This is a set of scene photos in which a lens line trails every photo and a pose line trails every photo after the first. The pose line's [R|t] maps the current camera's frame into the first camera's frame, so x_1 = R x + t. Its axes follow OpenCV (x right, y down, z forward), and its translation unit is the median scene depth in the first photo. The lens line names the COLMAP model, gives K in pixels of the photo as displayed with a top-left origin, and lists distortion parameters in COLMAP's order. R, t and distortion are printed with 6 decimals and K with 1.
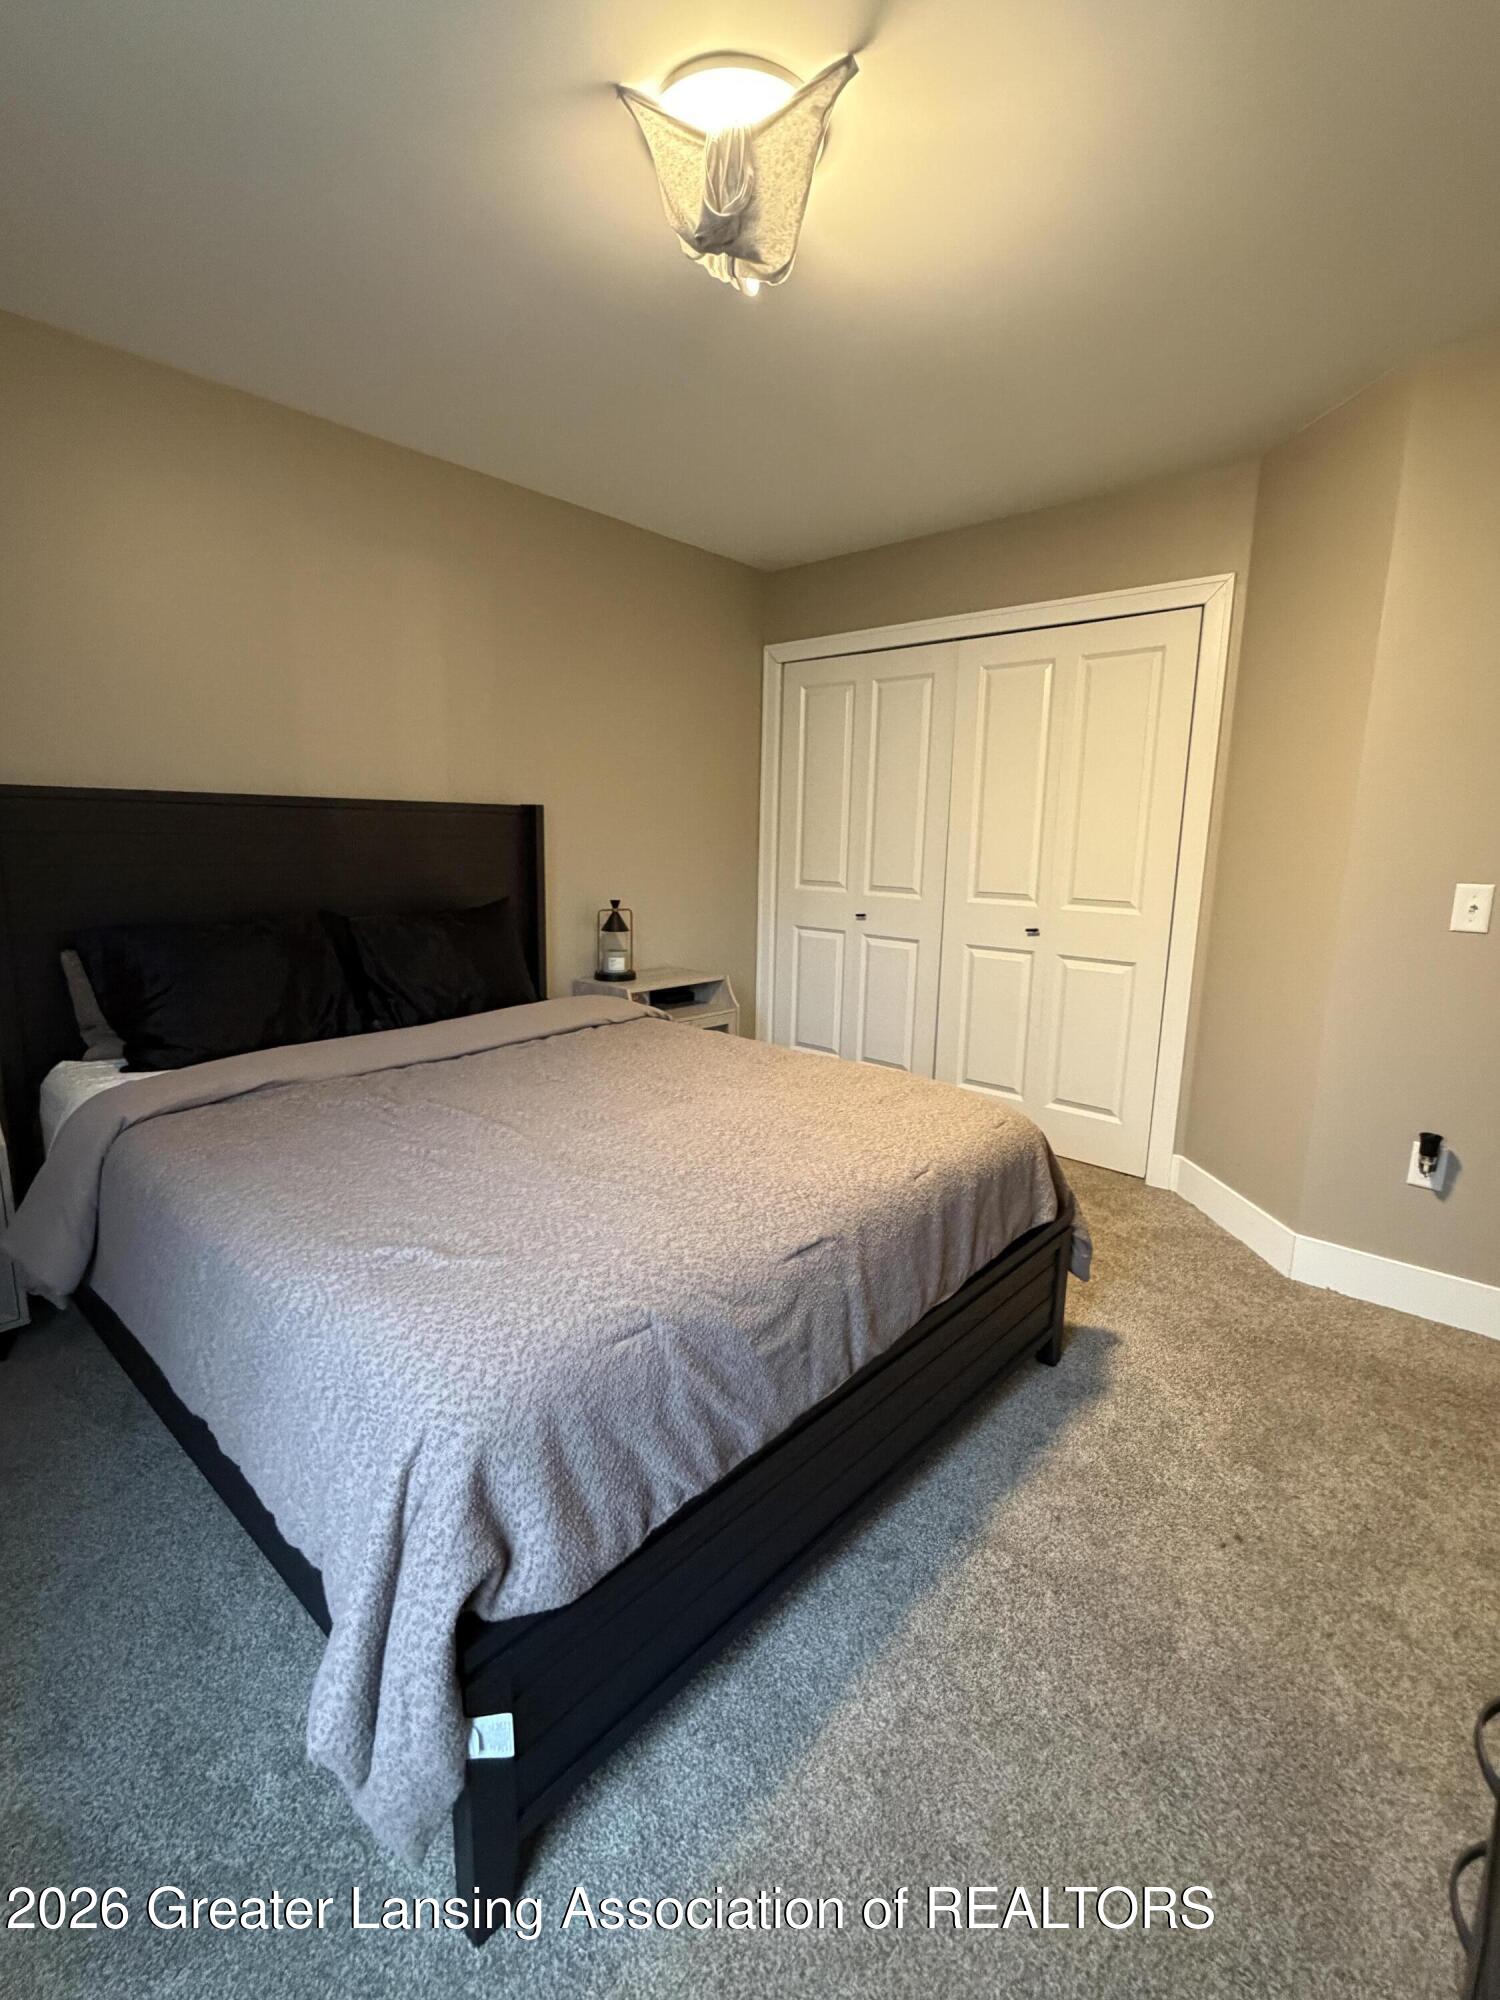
lens RADIAL K [[900.1, 0, 747.2], [0, 900.1, 999.1], [0, 0, 1]] dist [-0.001283, 0.000315]
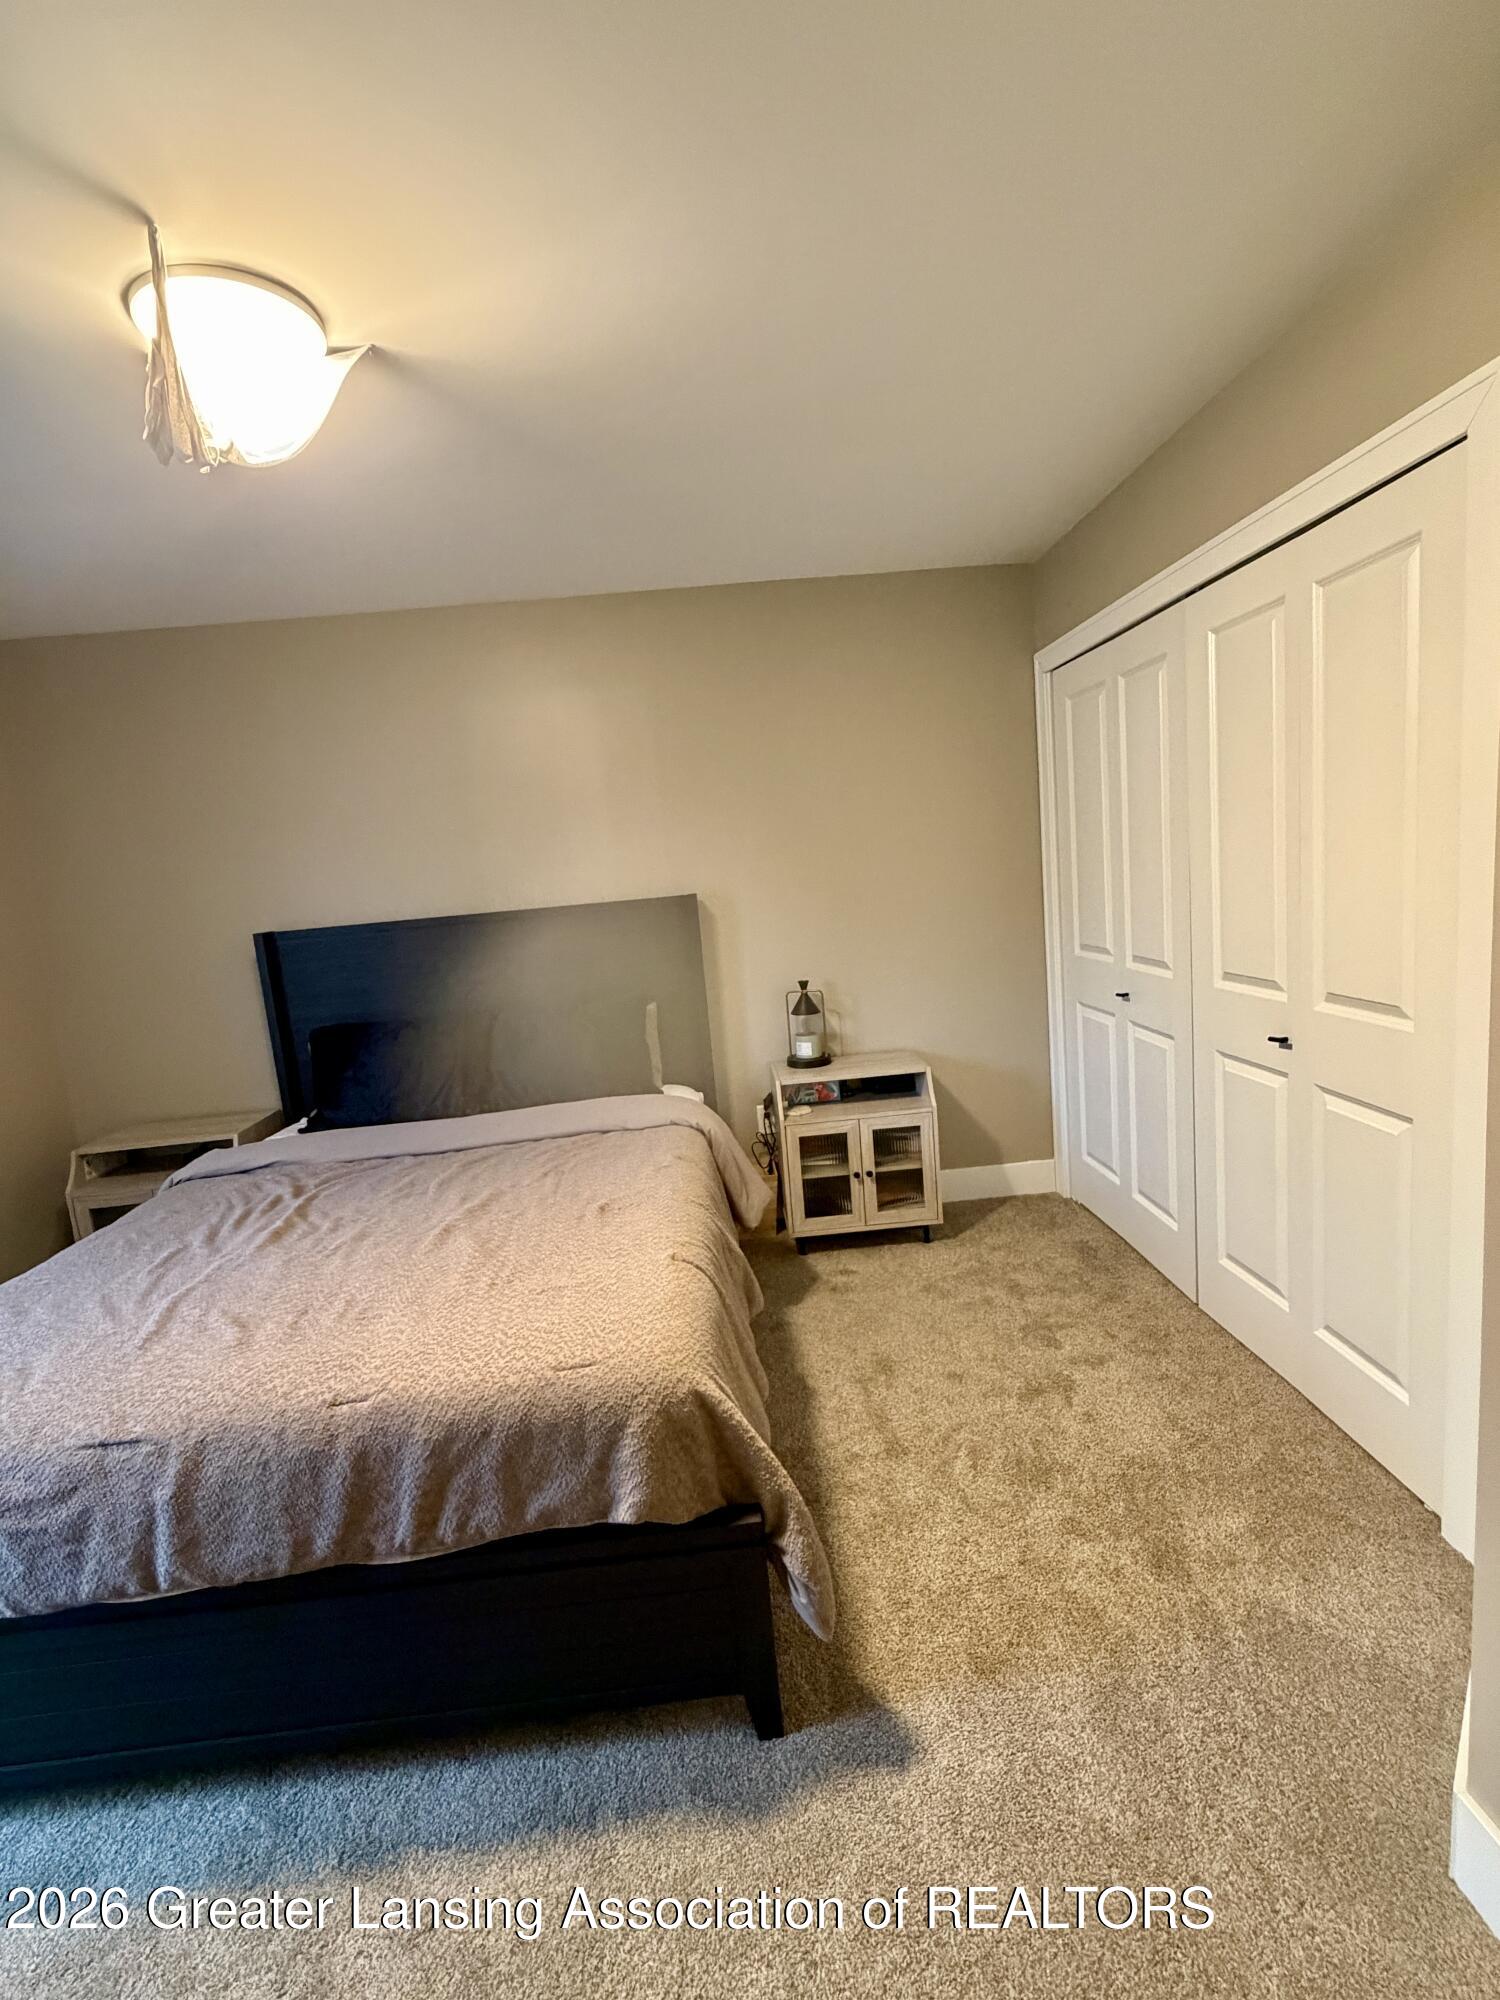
lens RADIAL K [[900.1, 0, 747.2], [0, 900.1, 999.1], [0, 0, 1]] dist [-0.001283, 0.000315]
pose [[0.704307, 0.022038, -0.709553, 0.668768], [-0.030029, 0.999548, 0.001238, -0.126744], [0.709260, 0.020435, 0.704651, 0.417052]]
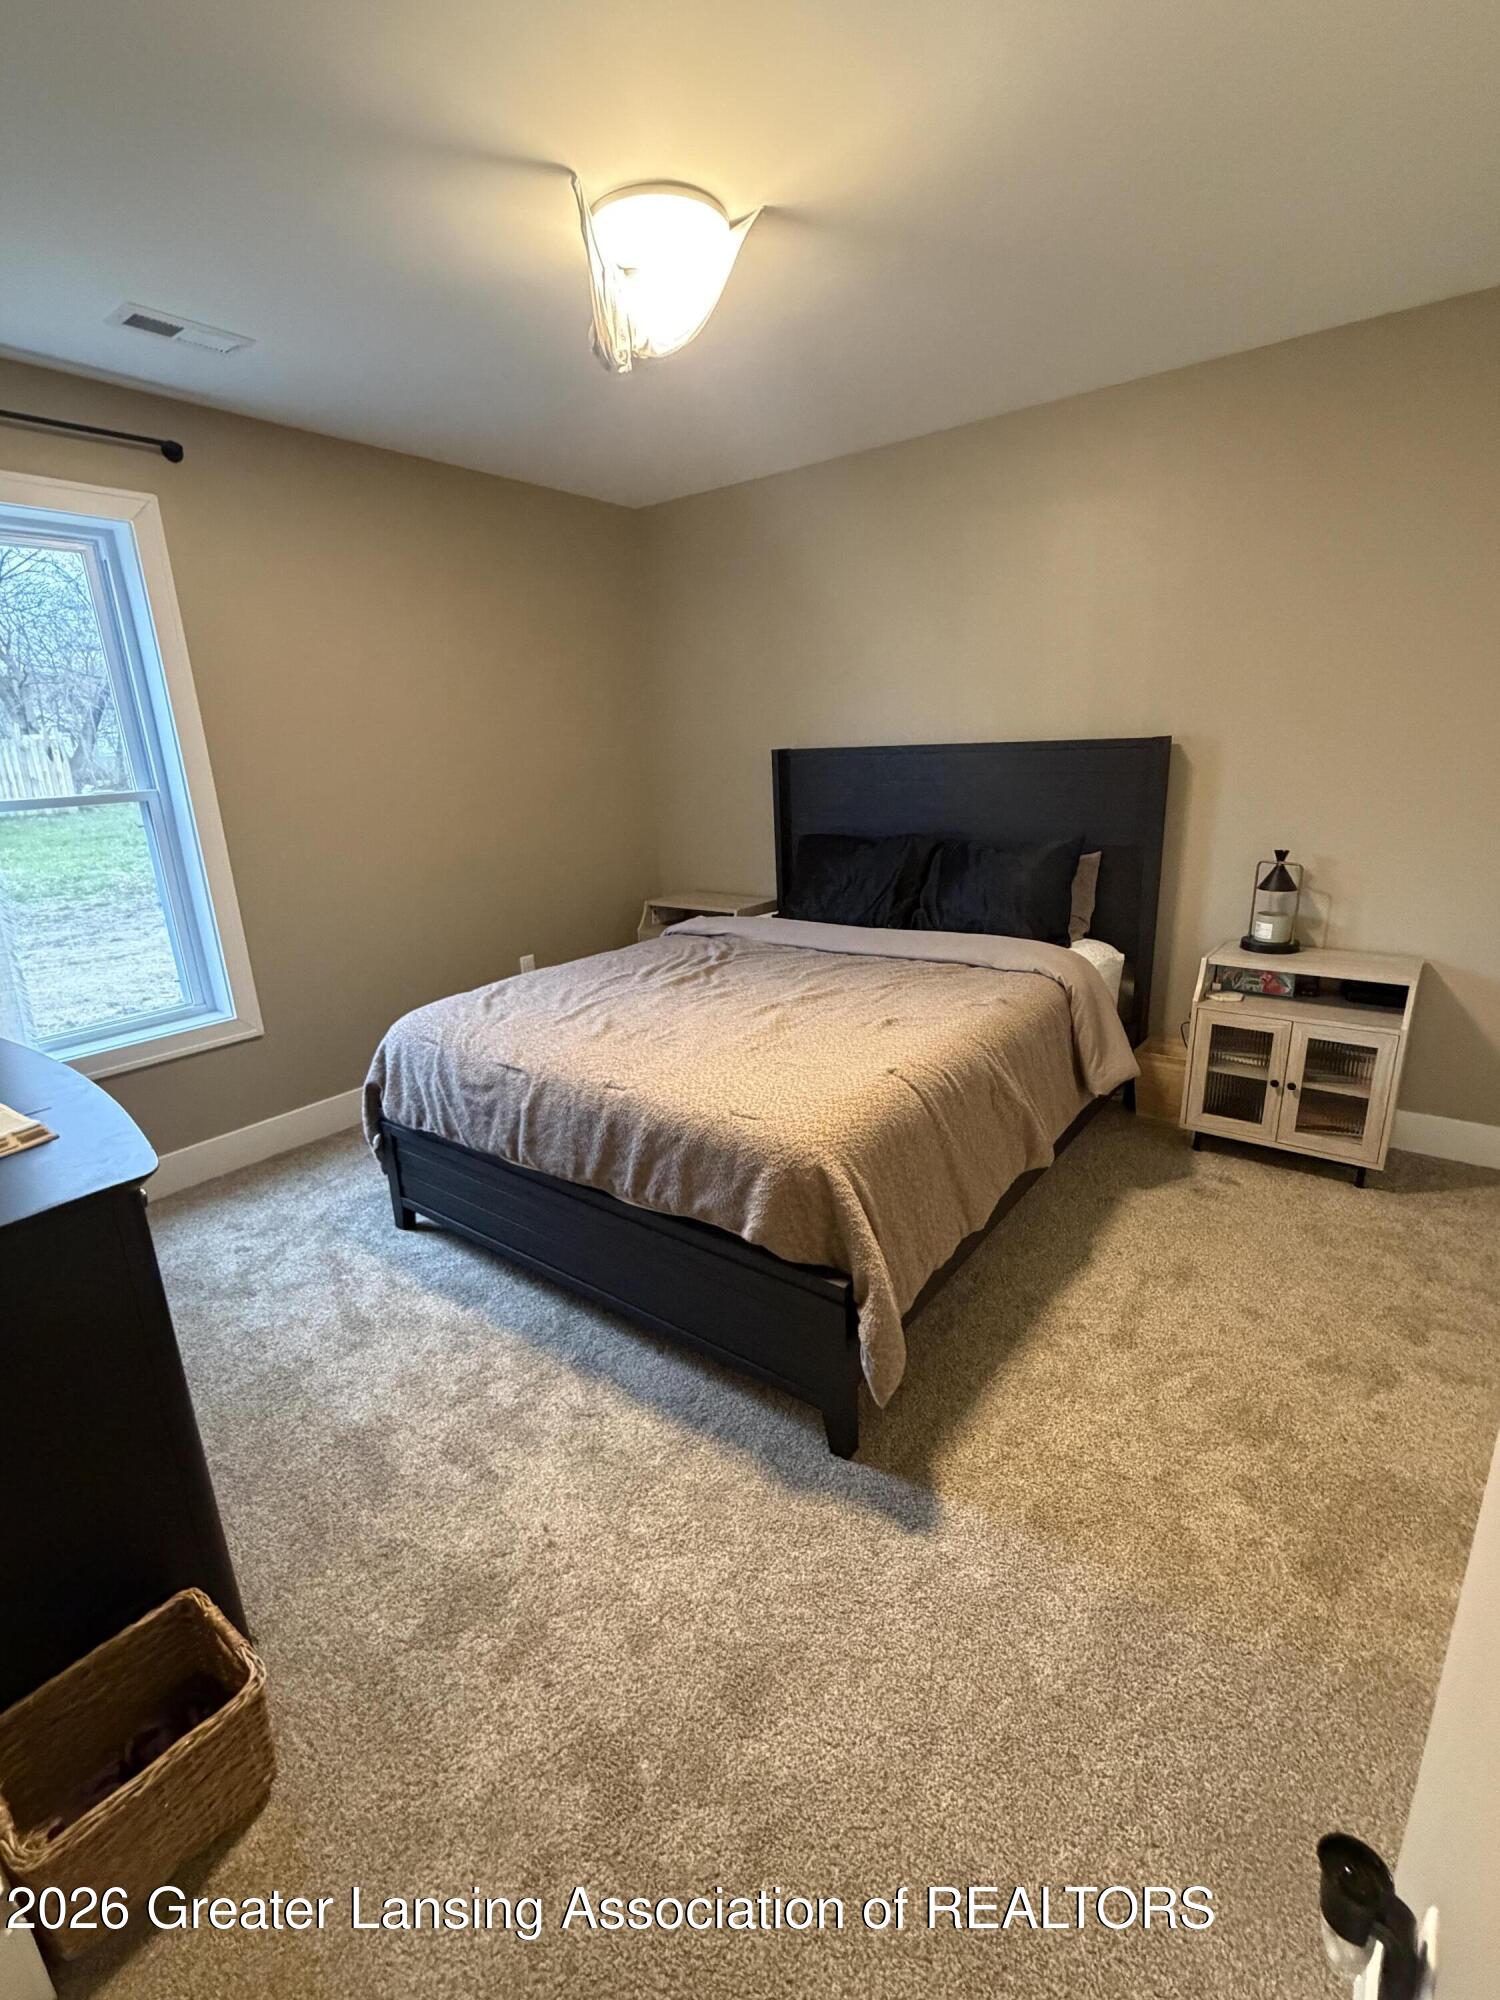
lens RADIAL K [[900.1, 0, 747.2], [0, 900.1, 999.1], [0, 0, 1]] dist [-0.001283, 0.000315]
pose [[0.076789, 0.255675, -0.963708, 0.856714], [-0.142270, 0.959481, 0.243217, -0.154379], [0.986845, 0.118431, 0.110053, 0.650404]]
